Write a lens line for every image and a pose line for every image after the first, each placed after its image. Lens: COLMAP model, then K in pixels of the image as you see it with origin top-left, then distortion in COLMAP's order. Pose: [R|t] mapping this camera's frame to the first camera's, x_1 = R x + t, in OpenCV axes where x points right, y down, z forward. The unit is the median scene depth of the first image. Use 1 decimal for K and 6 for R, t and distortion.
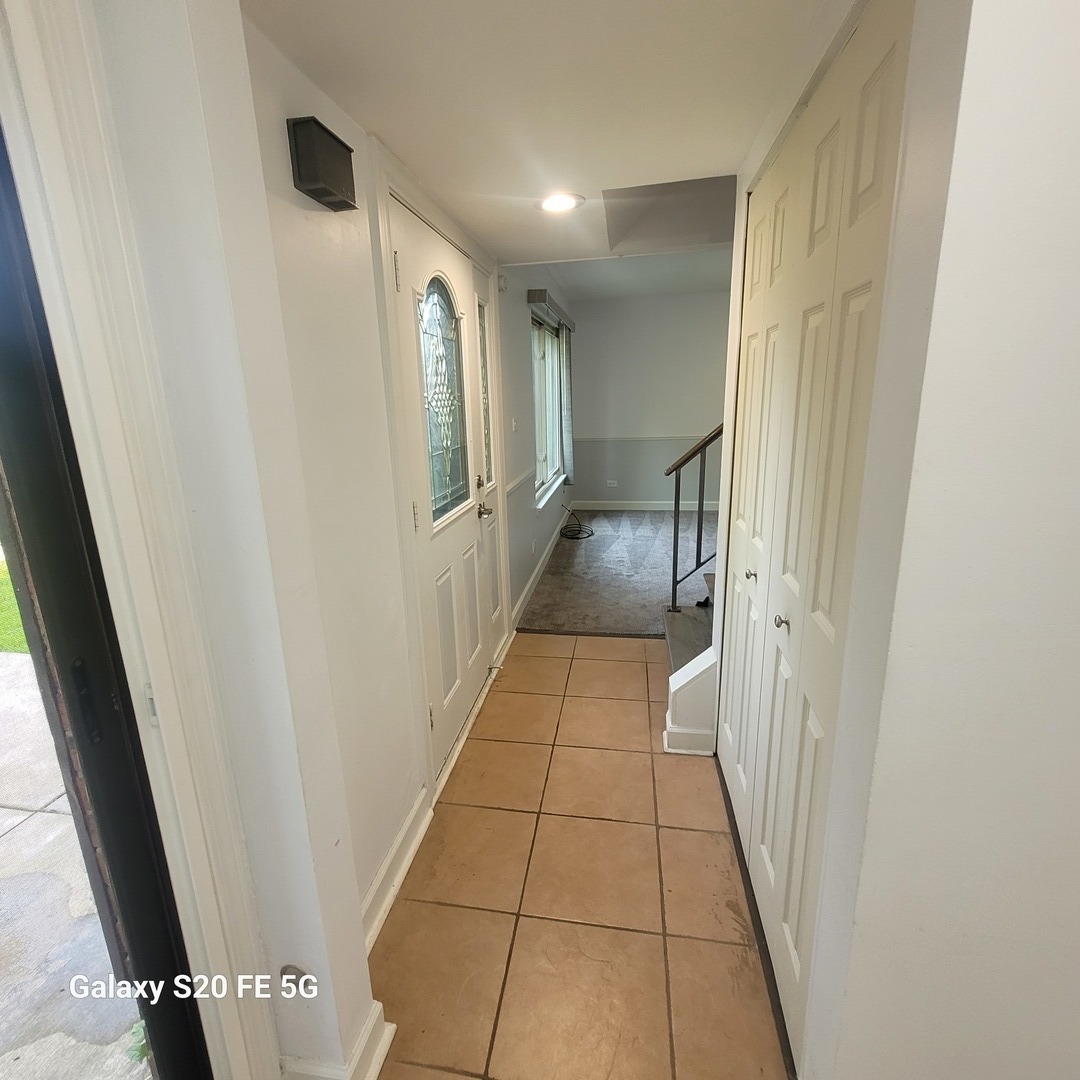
lens RADIAL K [[565.0, 0, 520.3], [0, 565.0, 534.4], [0, 0, 1]] dist [0.007587, -0.002798]
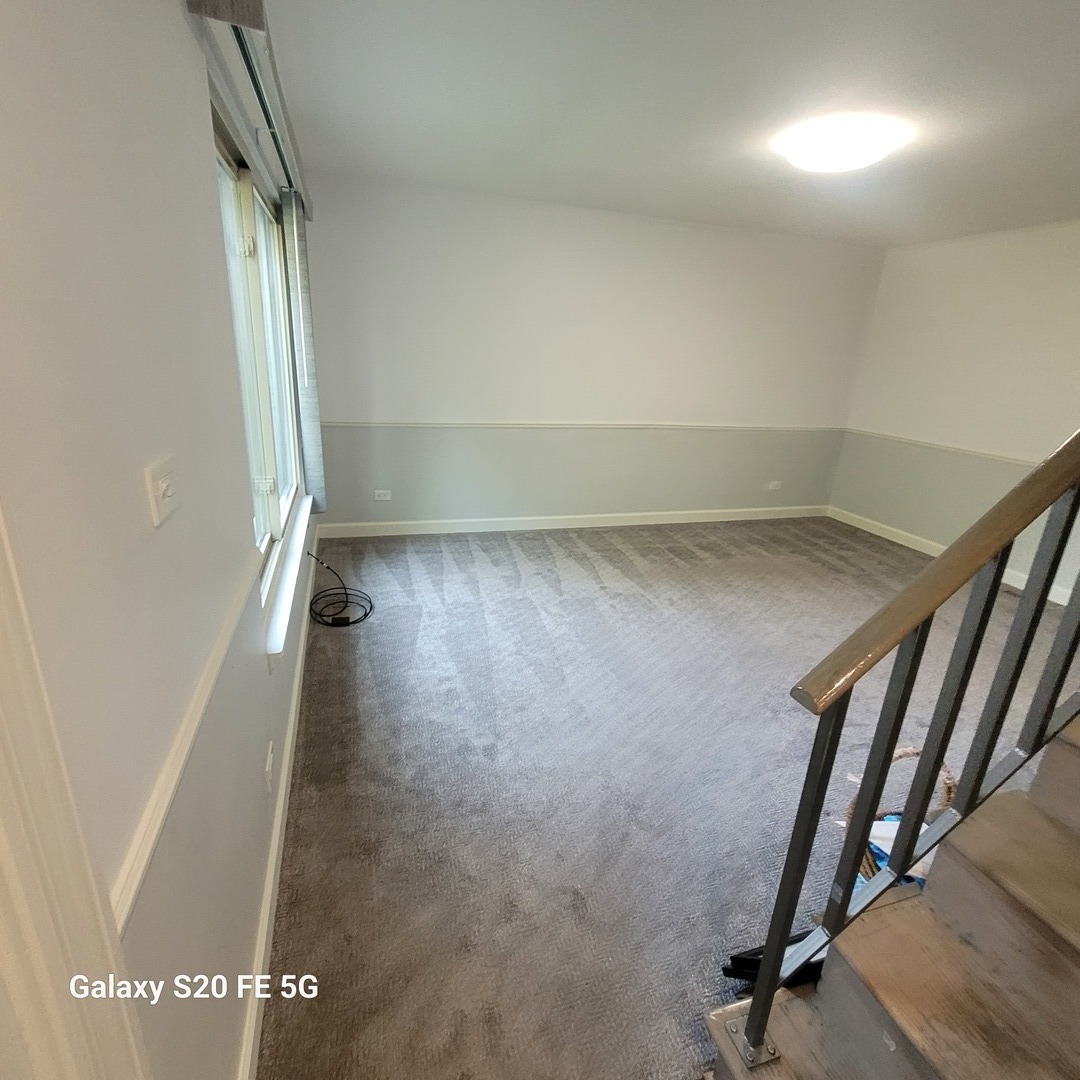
lens RADIAL K [[565.0, 0, 520.3], [0, 565.0, 534.4], [0, 0, 1]] dist [0.007587, -0.002798]
pose [[0.885857, -0.067568, 0.459012, 0.012891], [0.031535, 0.995819, 0.085729, -0.192005], [-0.462886, -0.061469, 0.884284, 0.746441]]
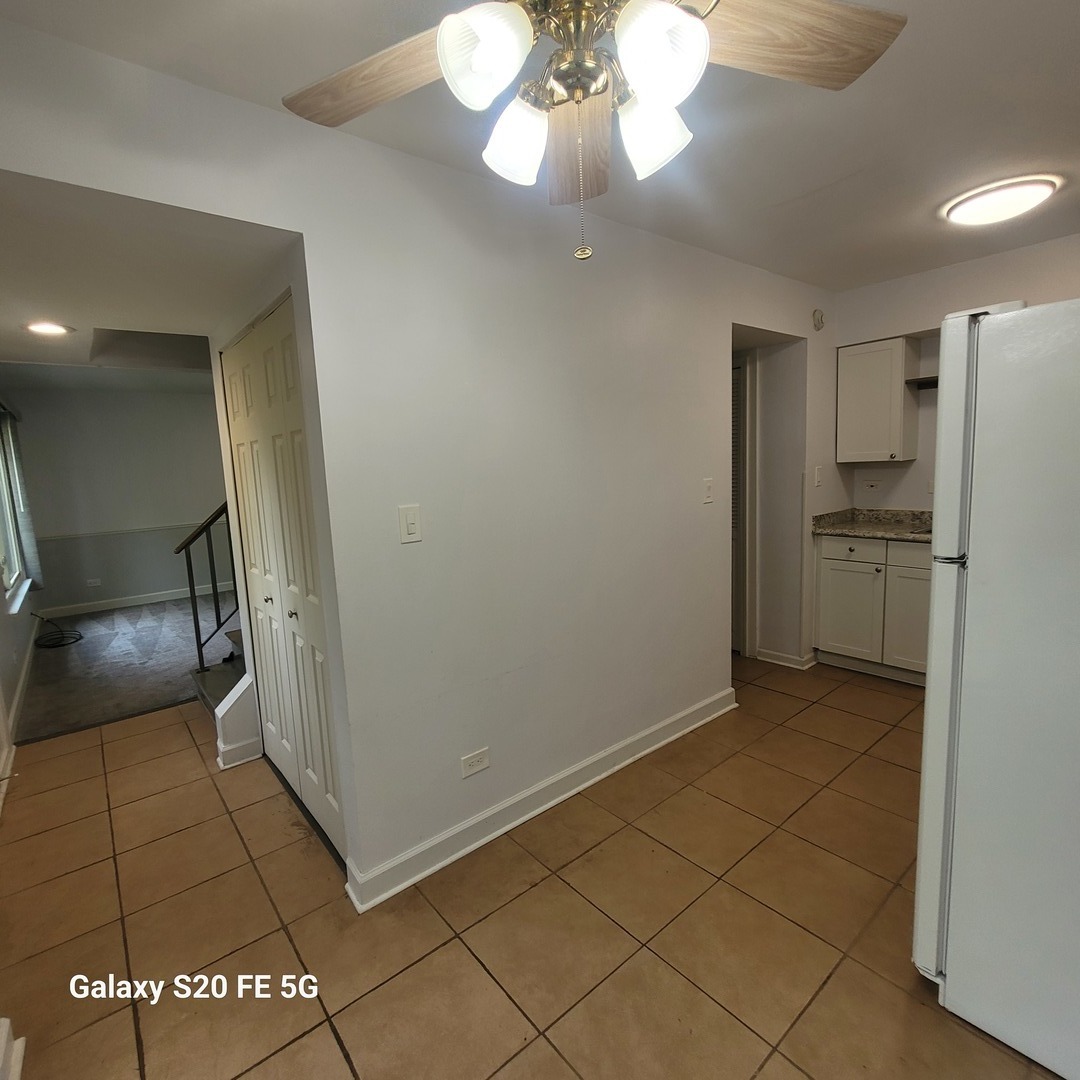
lens RADIAL K [[565.0, 0, 520.3], [0, 565.0, 534.4], [0, 0, 1]] dist [0.007587, -0.002798]
pose [[0.658109, -0.092736, 0.747190, -0.122631], [0.205996, 0.976698, -0.060217, 0.063126], [-0.724195, 0.193547, 0.661877, -0.243235]]
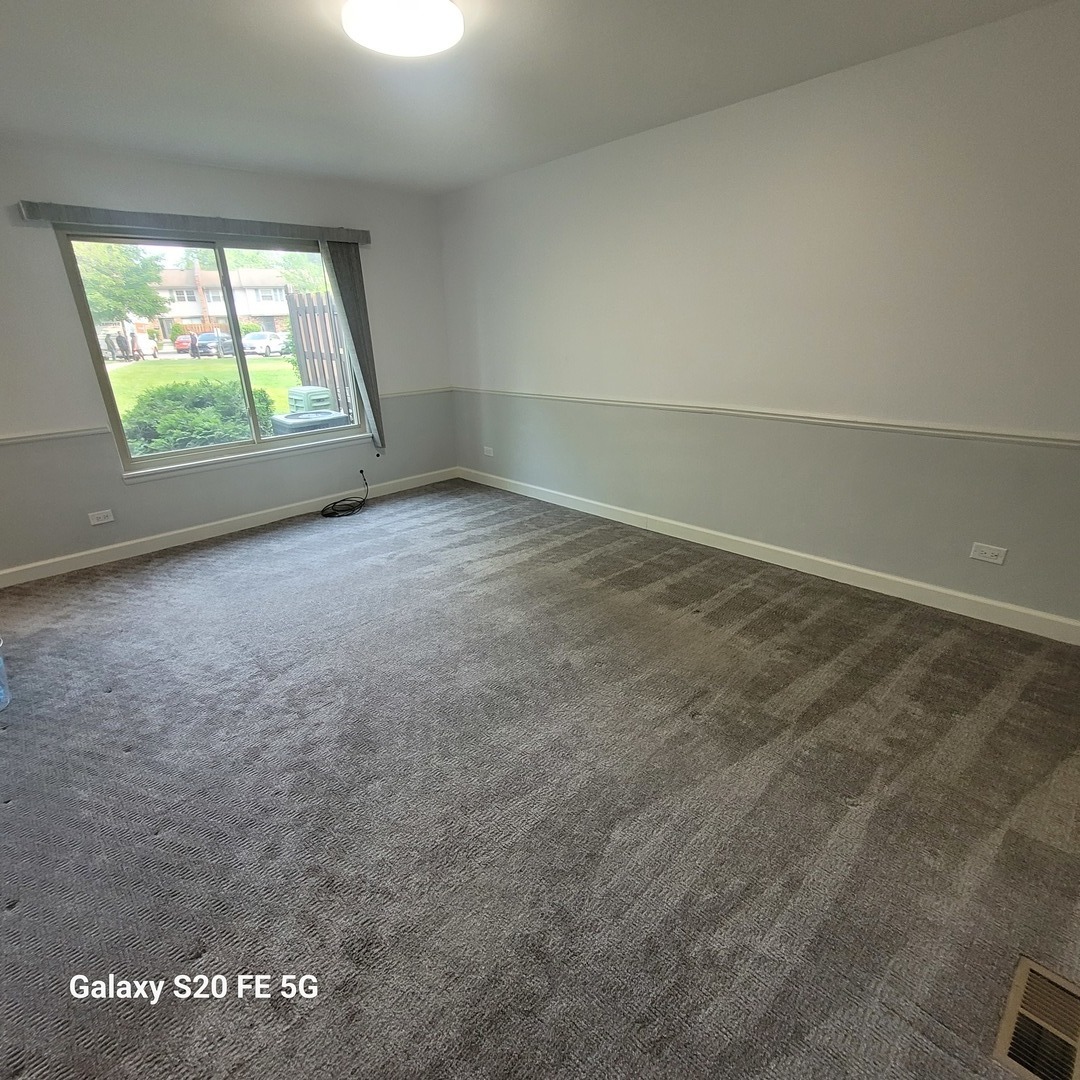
lens RADIAL K [[565.0, 0, 520.3], [0, 565.0, 534.4], [0, 0, 1]] dist [0.007587, -0.002798]
pose [[0.798641, 0.215044, -0.562075, 1.287125], [-0.136395, 0.974353, 0.178977, -0.245987], [0.586148, -0.066274, 0.807489, 0.824856]]
